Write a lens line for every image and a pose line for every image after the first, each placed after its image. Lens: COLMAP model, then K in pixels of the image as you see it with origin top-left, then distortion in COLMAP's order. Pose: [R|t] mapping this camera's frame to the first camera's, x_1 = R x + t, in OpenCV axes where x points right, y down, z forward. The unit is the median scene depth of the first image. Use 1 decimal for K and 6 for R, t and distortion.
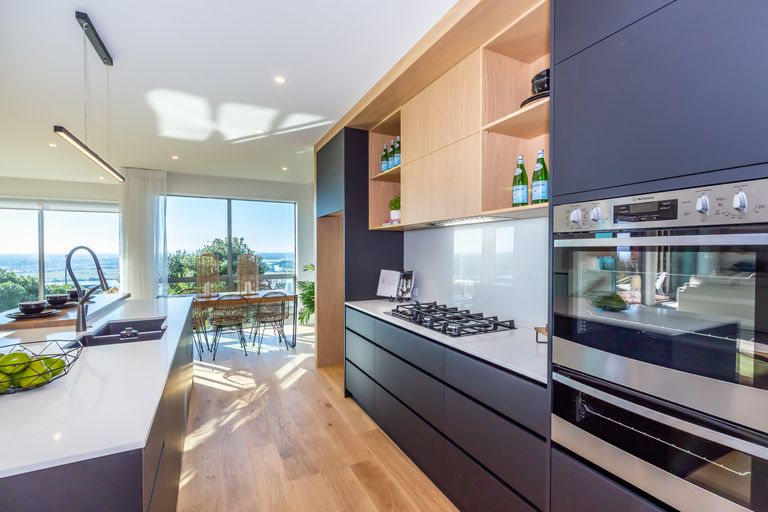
lens RADIAL K [[343.0, 0, 386.2], [0, 343.0, 254.6], [0, 0, 1]] dist [0.000855, 0.000171]
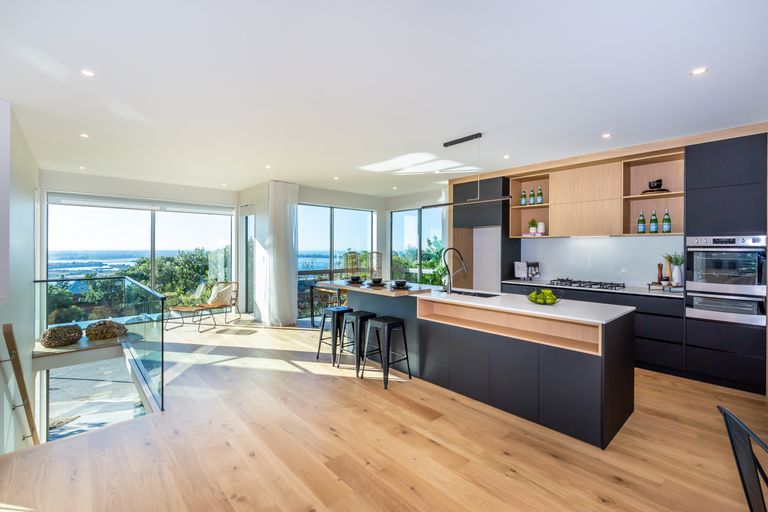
lens RADIAL K [[339.2, 0, 386.4], [0, 339.2, 249.3], [0, 0, 1]] dist [0.001064, 0.000237]
pose [[0.961540, 0.005171, 0.274617, -1.178956], [-0.003064, 0.999962, -0.008100, -0.002051], [-0.274649, 0.006947, 0.961520, -0.461235]]
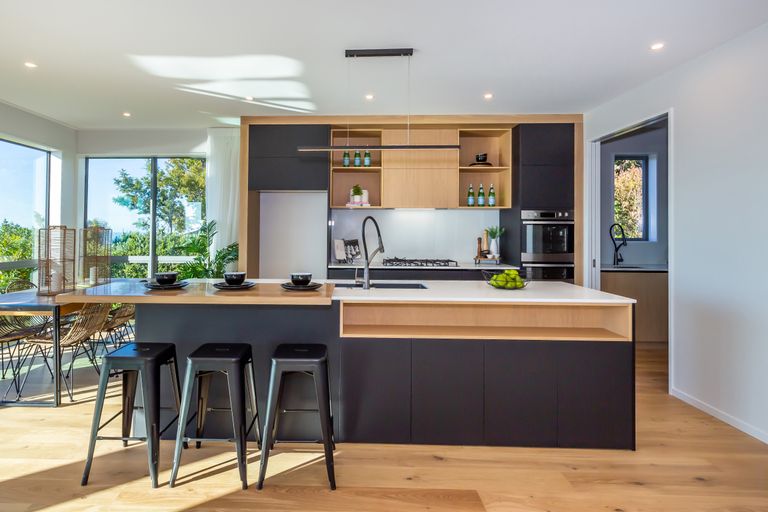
lens RADIAL K [[412.8, 0, 338.8], [0, 412.8, 220.3], [0, 0, 1]] dist [-0.004166, -0.000962]
pose [[0.483152, 0.024428, 0.875195, -1.486117], [0.002799, 0.999563, -0.029444, 0.020550], [-0.875532, 0.016675, 0.482873, 0.275067]]
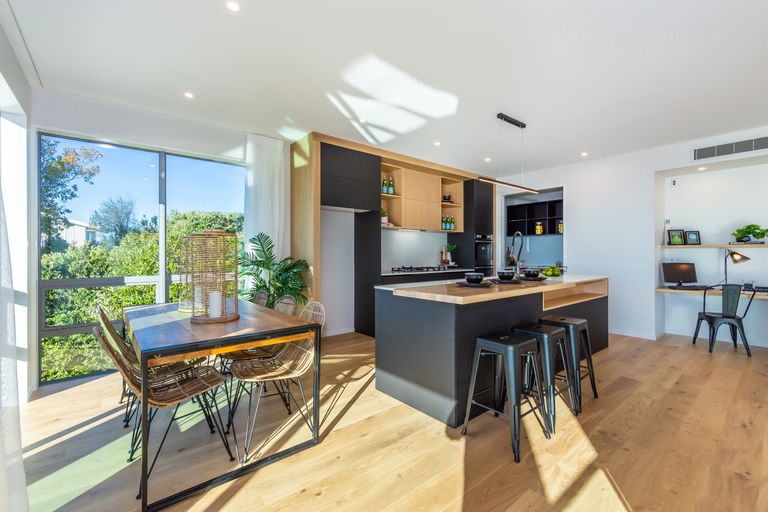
lens RADIAL K [[335.9, 0, 386.9], [0, 335.9, 254.4], [0, 0, 1]] dist [-0.000542, 0.000055]
pose [[-0.229016, -0.003341, 0.973417, -1.639641], [0.008102, 0.999953, 0.005338, 0.049452], [-0.973389, 0.009109, -0.228978, 1.406210]]
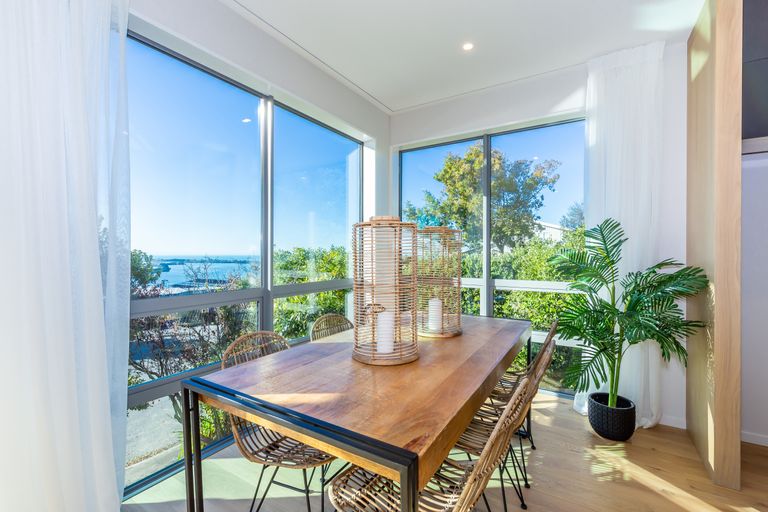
lens RADIAL K [[339.2, 0, 386.4], [0, 339.2, 249.3], [0, 0, 1]] dist [0.001064, 0.000237]
pose [[0.858216, 0.007645, 0.513231, -1.068428], [0.002206, 0.999825, -0.018583, 0.051235], [-0.513283, 0.017081, 0.858049, 1.181364]]
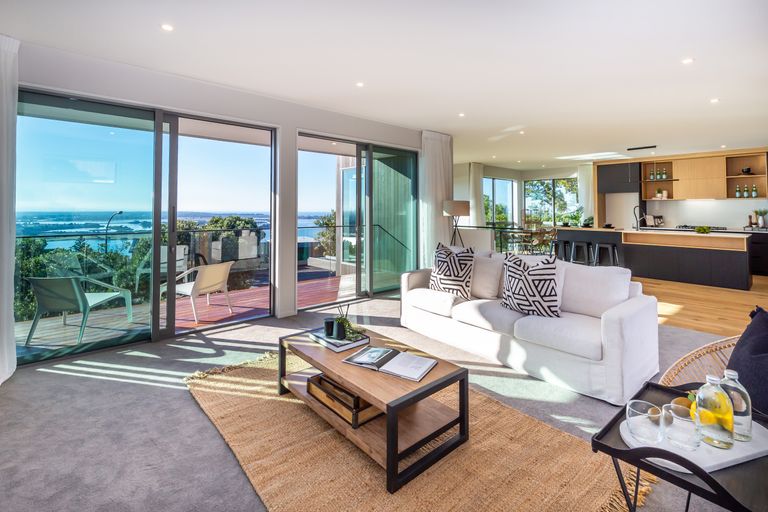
lens RADIAL K [[350.5, 0, 382.1], [0, 350.5, 197.9], [0, 0, 1]] dist [0.002190, 0.000386]
pose [[0.971895, 0.011917, 0.235112, -2.901044], [-0.002111, 0.999119, -0.041914, 0.030485], [-0.235404, 0.040240, 0.971064, -1.272264]]
